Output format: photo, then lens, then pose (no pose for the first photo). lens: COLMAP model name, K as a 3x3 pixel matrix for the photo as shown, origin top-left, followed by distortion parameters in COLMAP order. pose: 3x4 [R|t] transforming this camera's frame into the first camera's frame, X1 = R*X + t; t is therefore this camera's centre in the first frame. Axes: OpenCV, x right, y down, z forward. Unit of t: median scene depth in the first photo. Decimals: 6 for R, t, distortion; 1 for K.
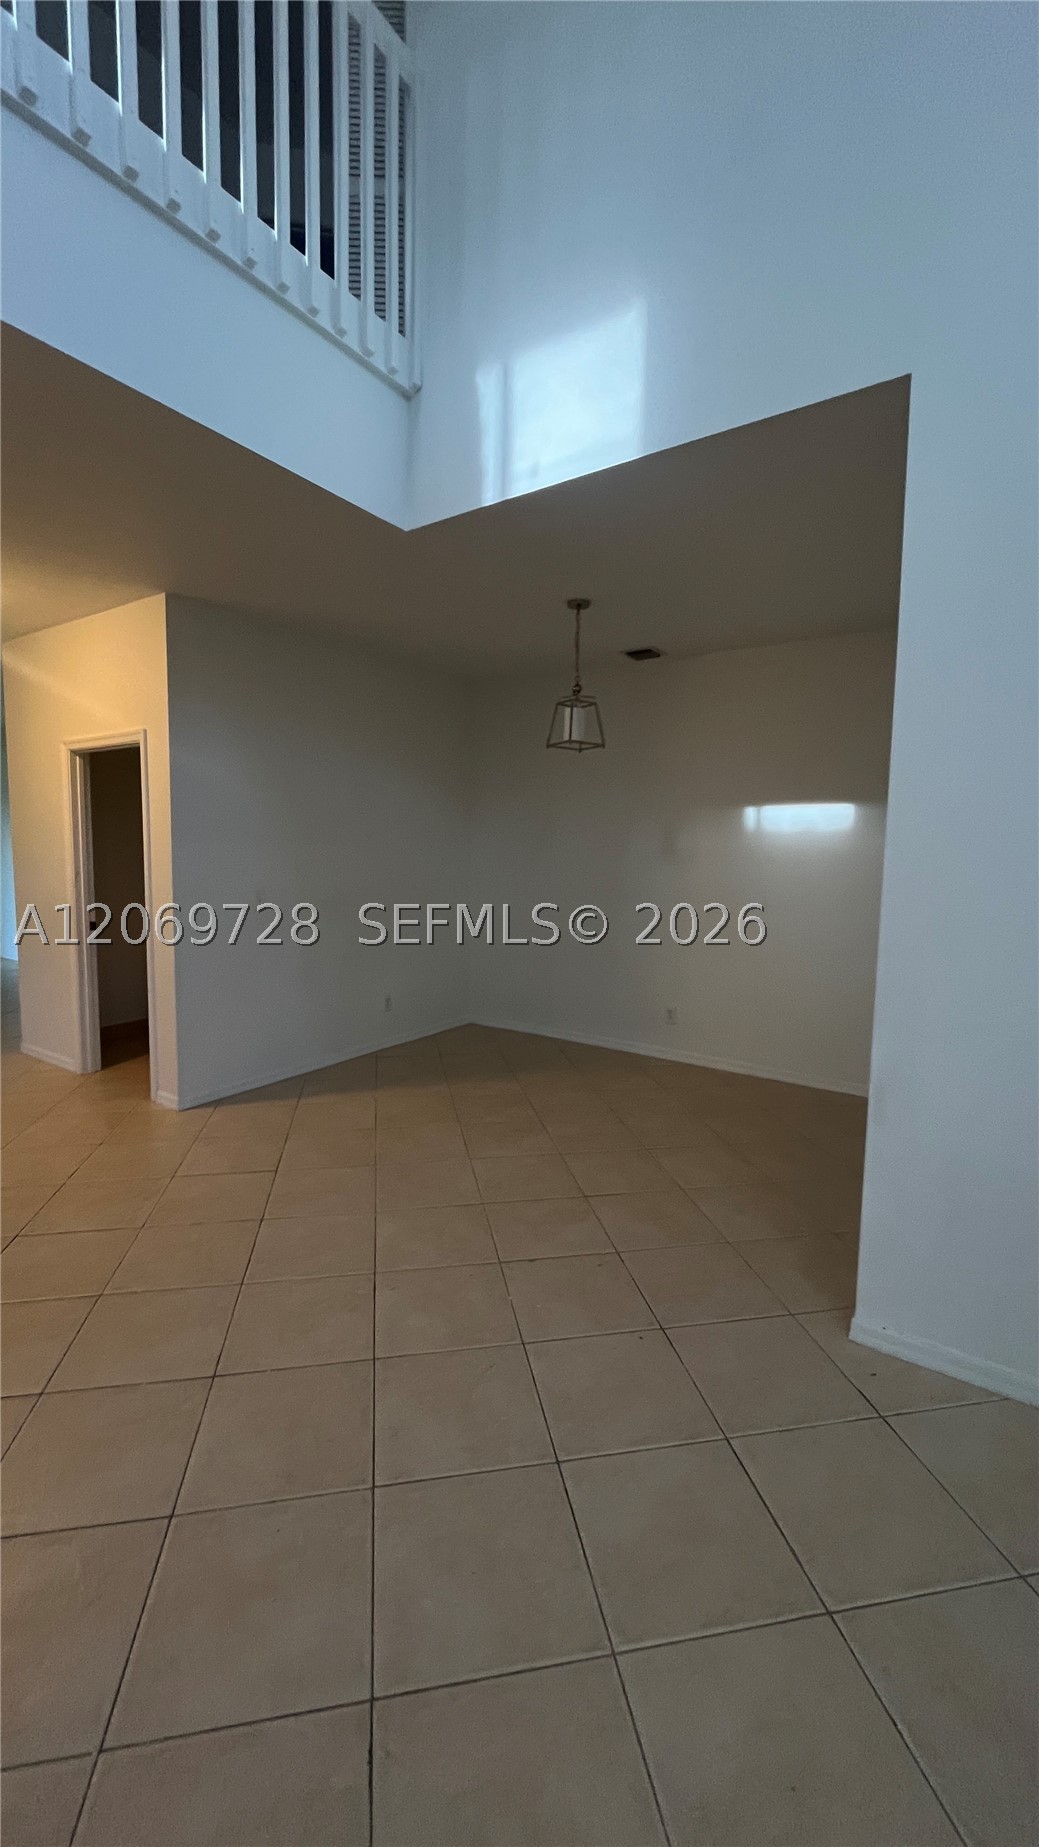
lens RADIAL K [[750.3, 0, 513.2], [0, 750.3, 926.9], [0, 0, 1]] dist [-0.001427, -0.000662]
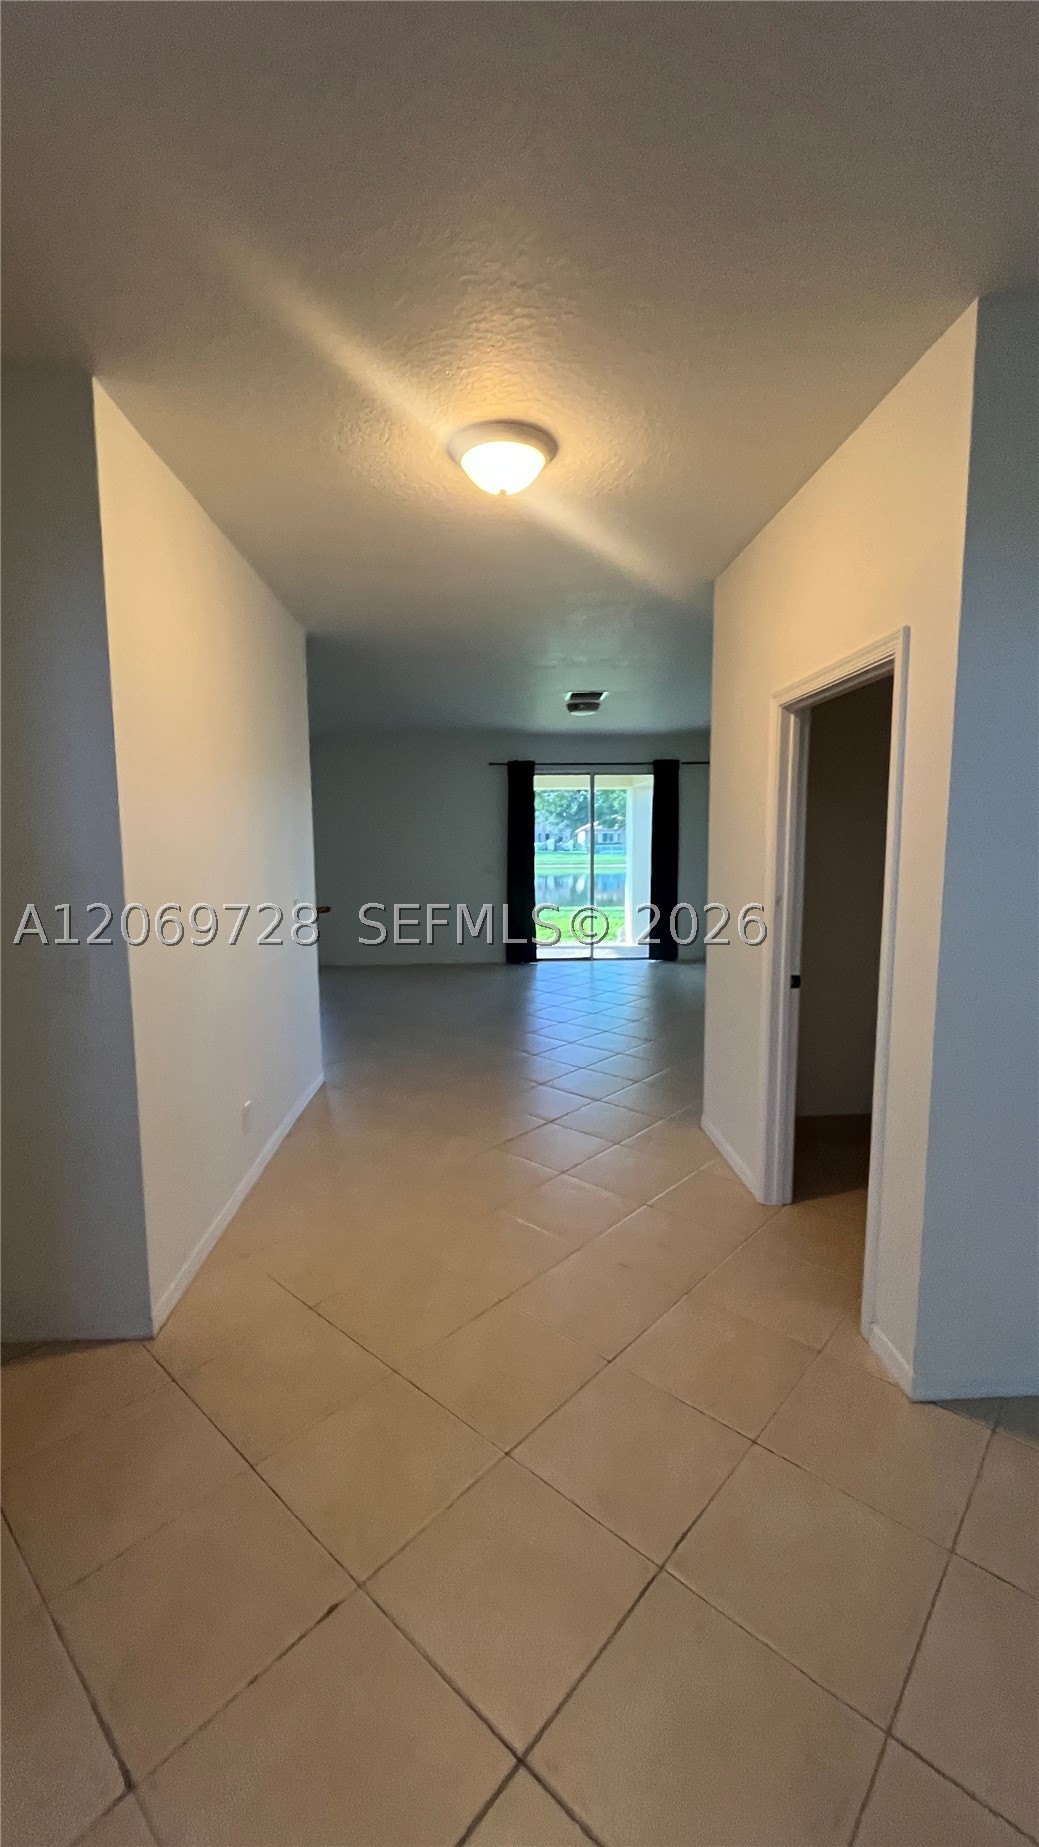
lens RADIAL K [[750.3, 0, 512.0], [0, 750.3, 921.0], [0, 0, 1]] dist [-0.001427, -0.000662]
pose [[0.606916, 0.064688, -0.792129, -0.217269], [-0.067980, 0.997255, 0.029355, -0.057751], [0.791853, 0.036033, 0.609648, 0.443165]]
